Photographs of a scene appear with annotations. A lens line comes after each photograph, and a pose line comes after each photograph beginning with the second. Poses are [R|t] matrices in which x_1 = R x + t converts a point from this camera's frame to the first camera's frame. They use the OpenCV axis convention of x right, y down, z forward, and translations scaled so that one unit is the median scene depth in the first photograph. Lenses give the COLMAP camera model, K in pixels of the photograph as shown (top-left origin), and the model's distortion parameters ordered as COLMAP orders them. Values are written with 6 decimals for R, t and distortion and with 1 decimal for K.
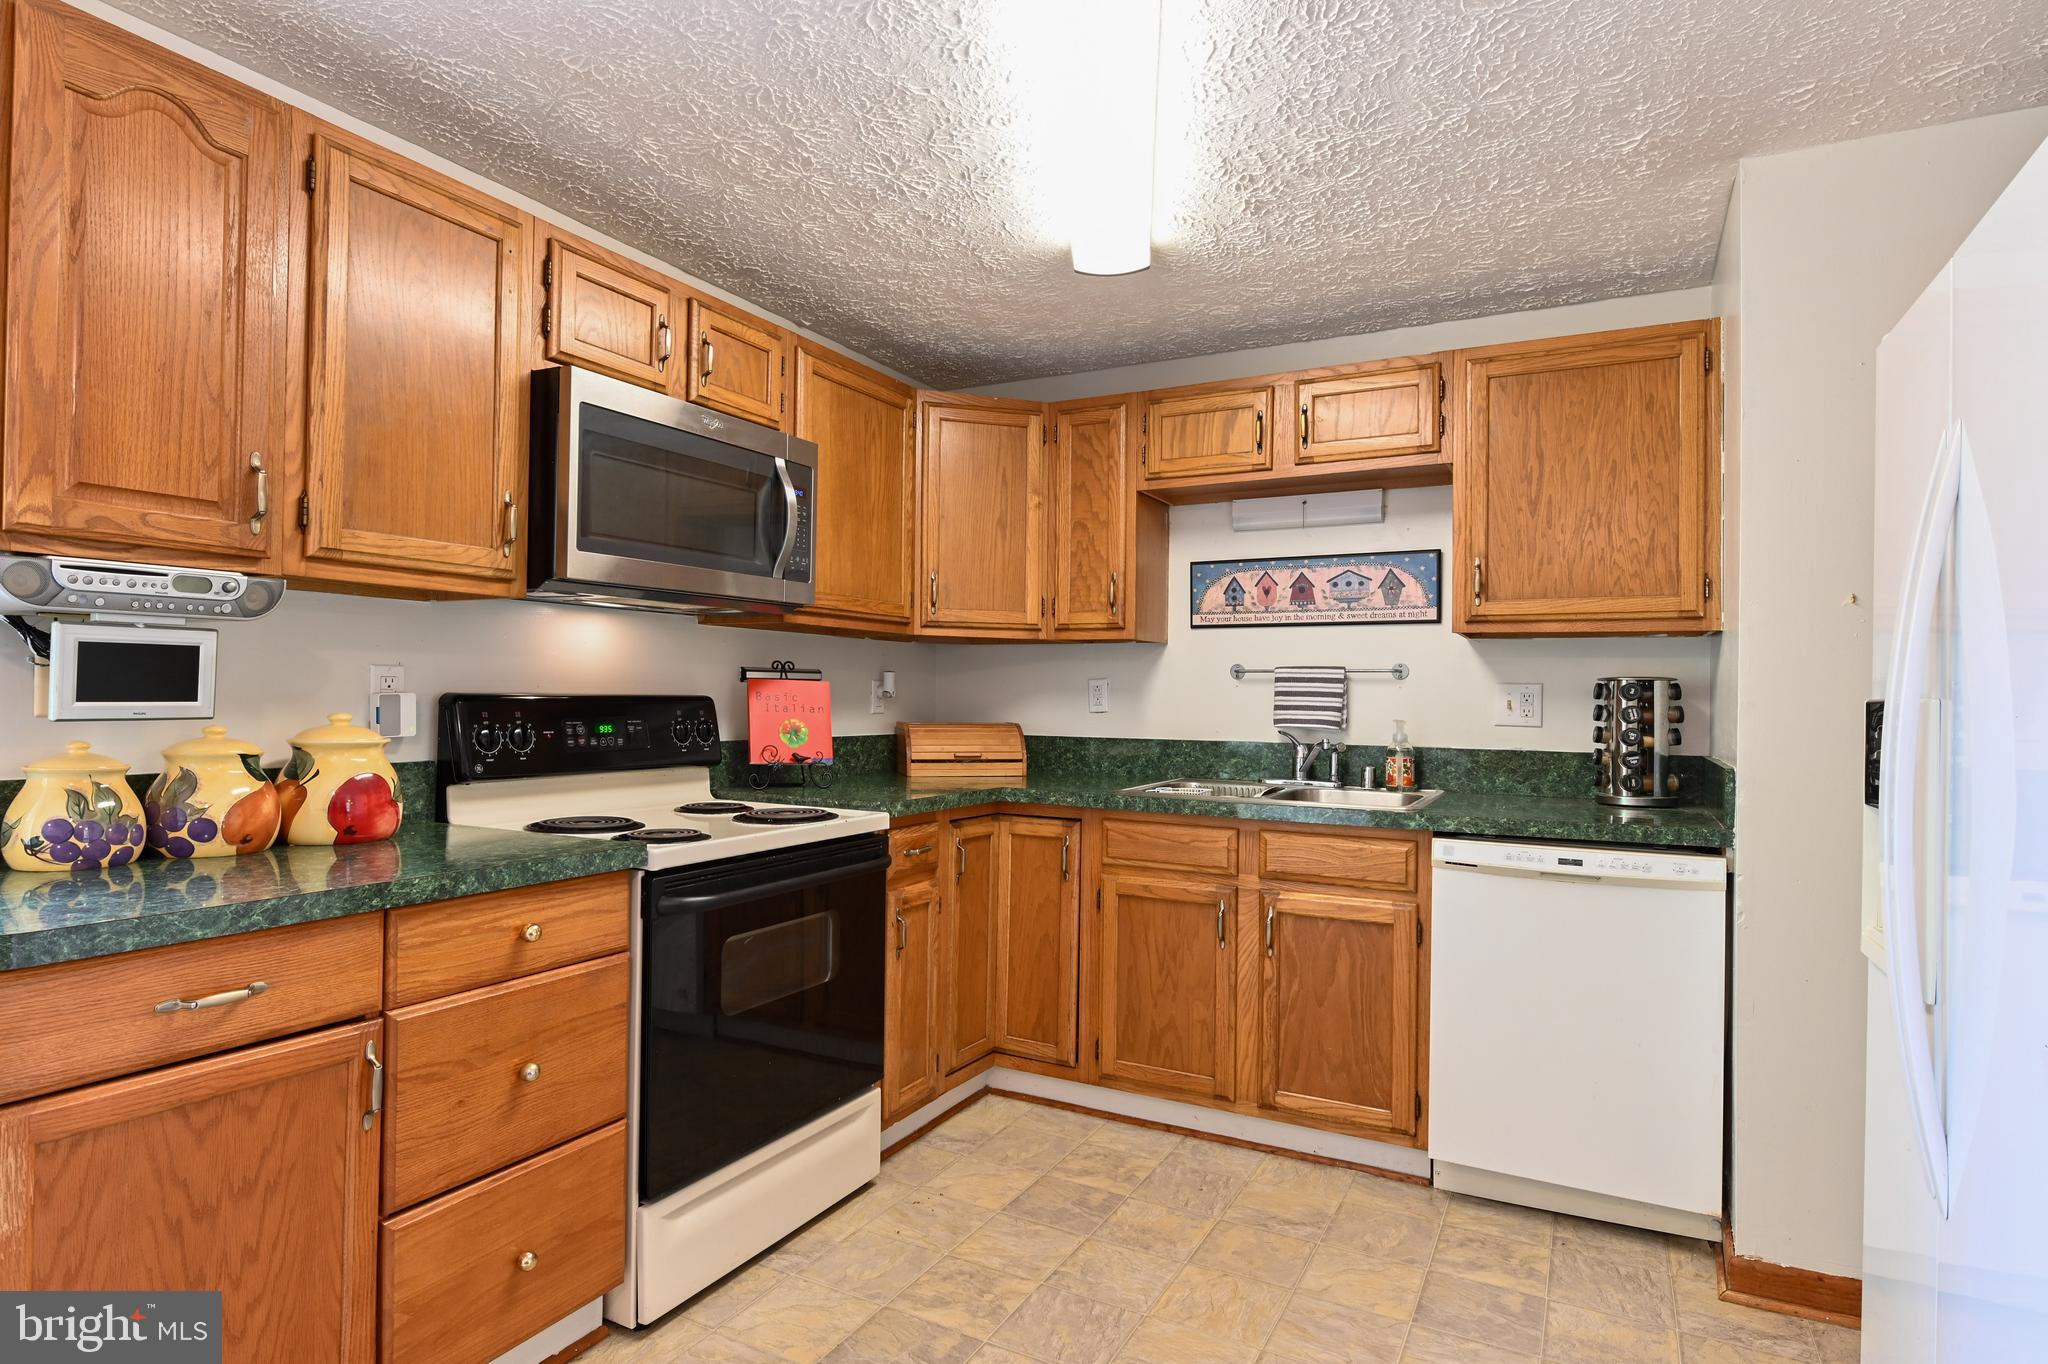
lens RADIAL K [[1089.9, 0, 1044.2], [0, 1089.9, 654.9], [0, 0, 1]] dist [-0.003953, -0.002256]
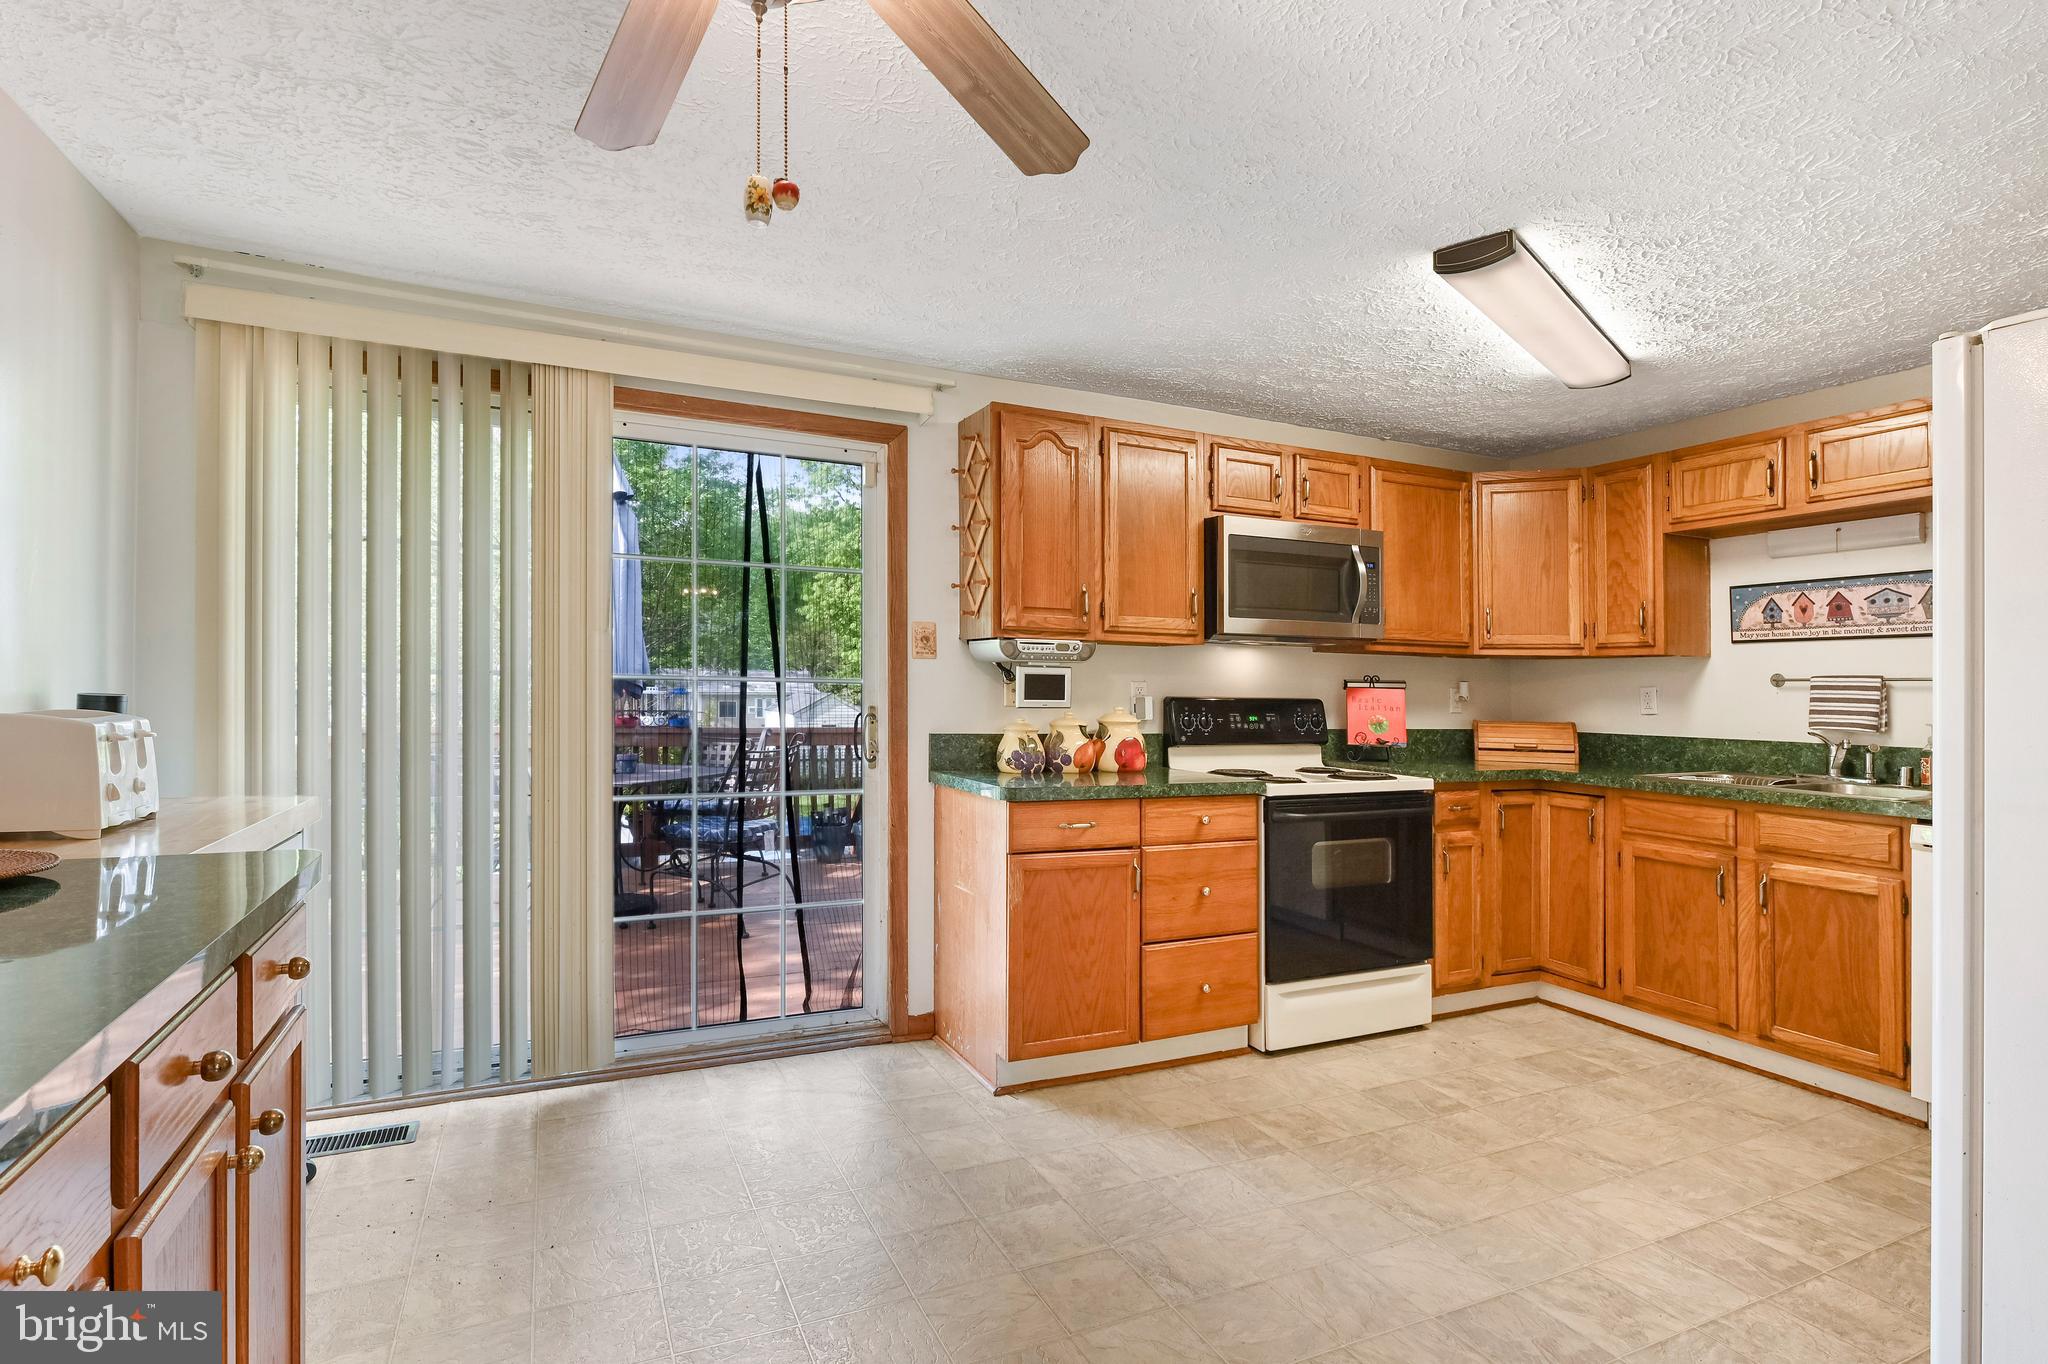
lens RADIAL K [[1025.8, 0, 1033.1], [0, 1025.8, 639.5], [0, 0, 1]] dist [-0.003649, -0.001379]
pose [[0.799271, -0.029105, -0.600265, 0.246913], [0.016419, 0.999511, -0.026602, -0.014786], [0.600746, 0.011406, 0.799359, -0.411509]]
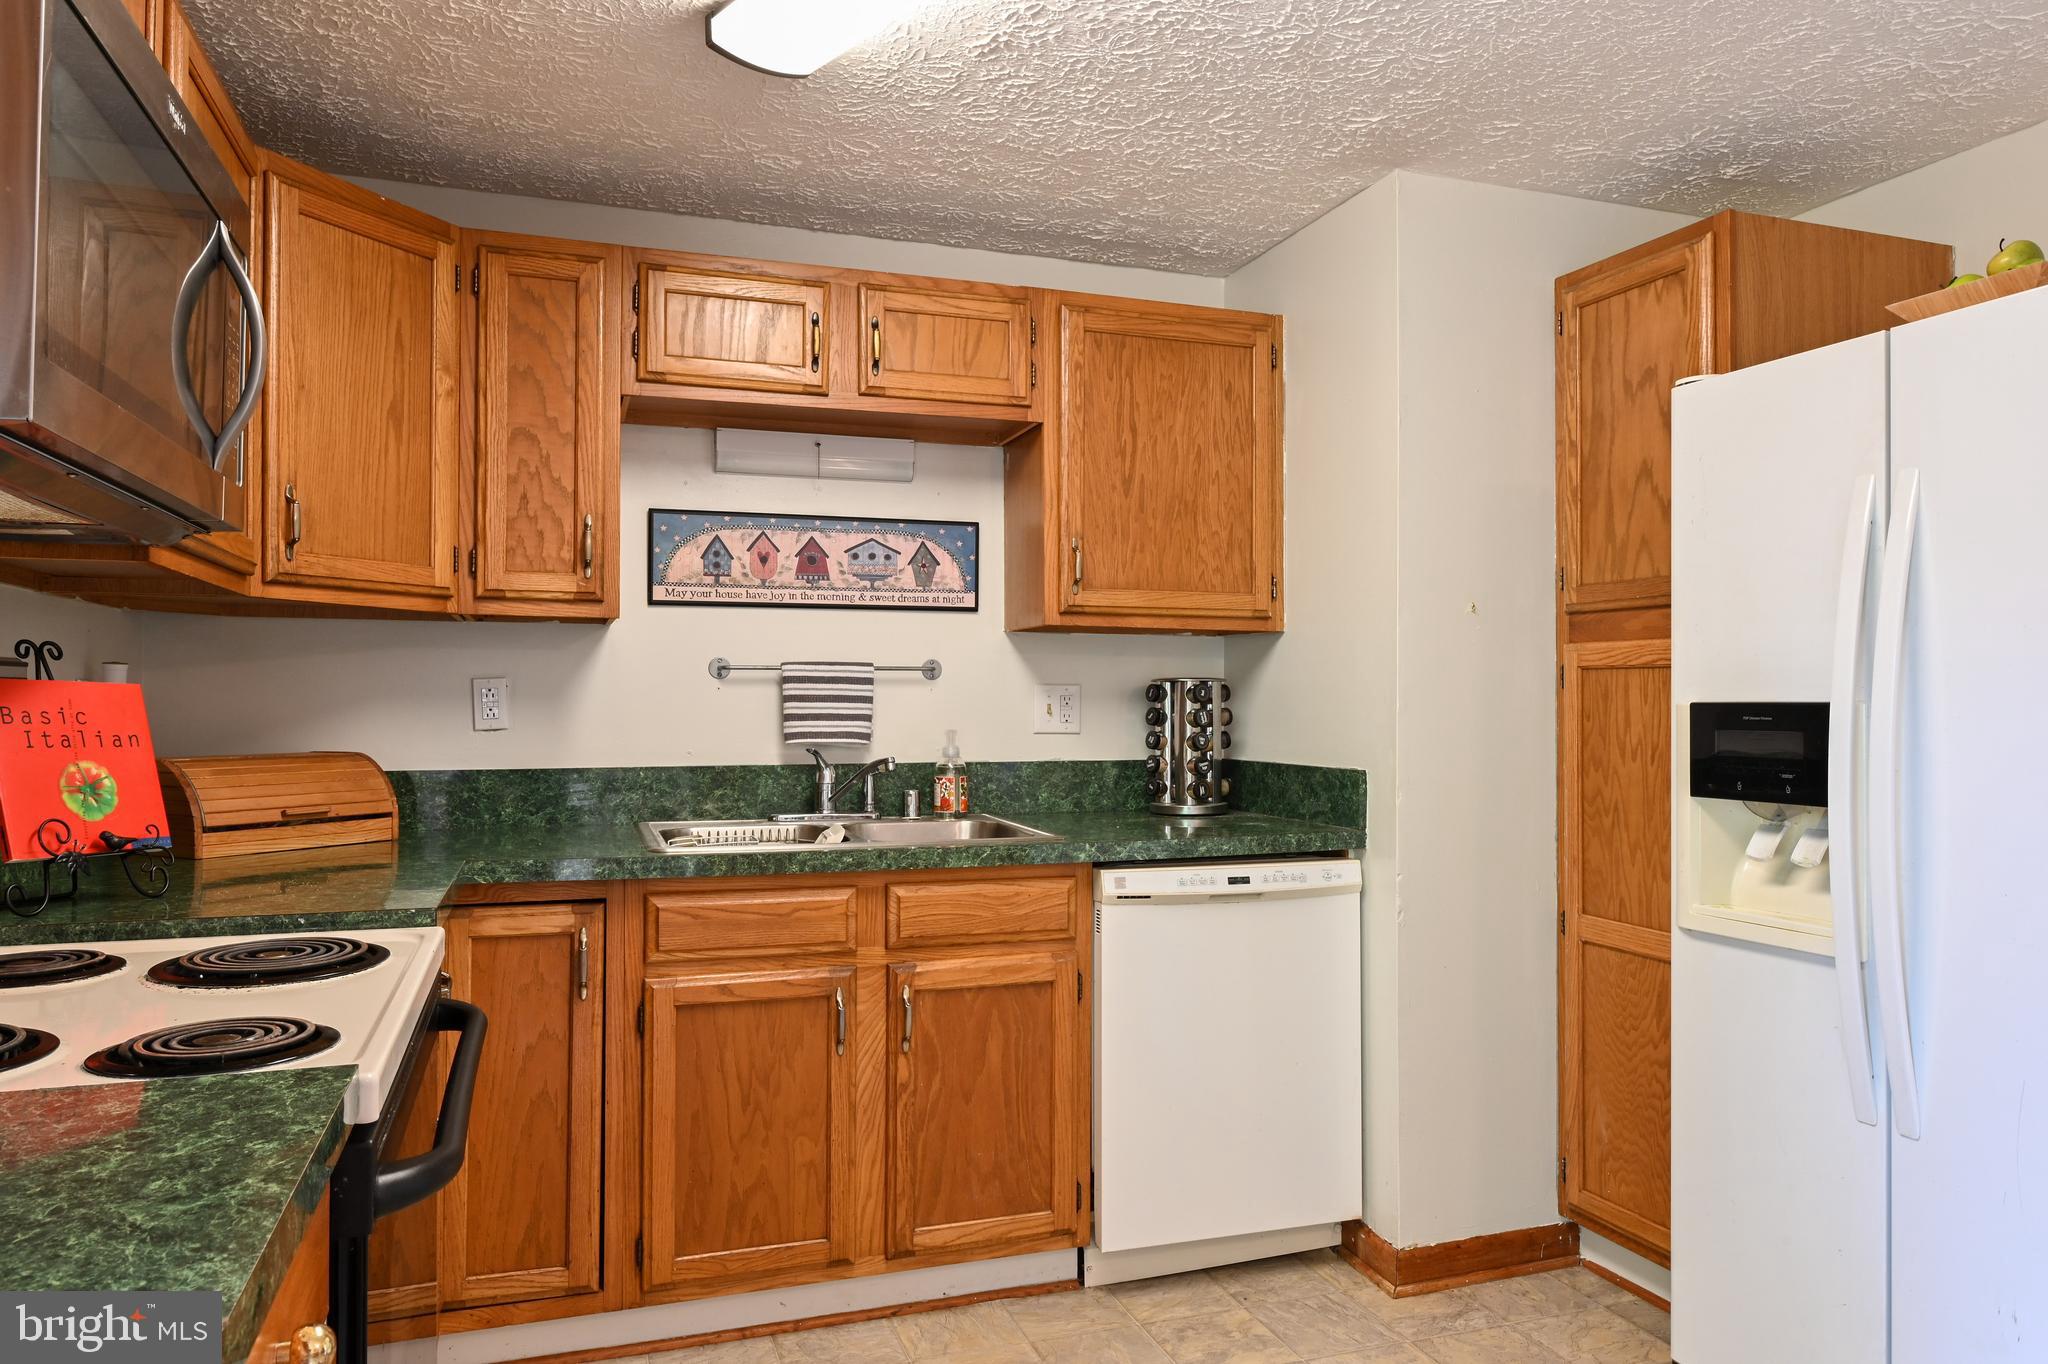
lens RADIAL K [[1343.7, 0, 1021.4], [0, 1343.7, 654.1], [0, 0, 1]] dist [-0.003580, -0.000649]
pose [[0.686618, 0.014306, 0.726877, -0.406292], [-0.019637, 0.999807, -0.001128, 0.004018], [-0.726753, -0.013500, 0.686766, 0.311639]]
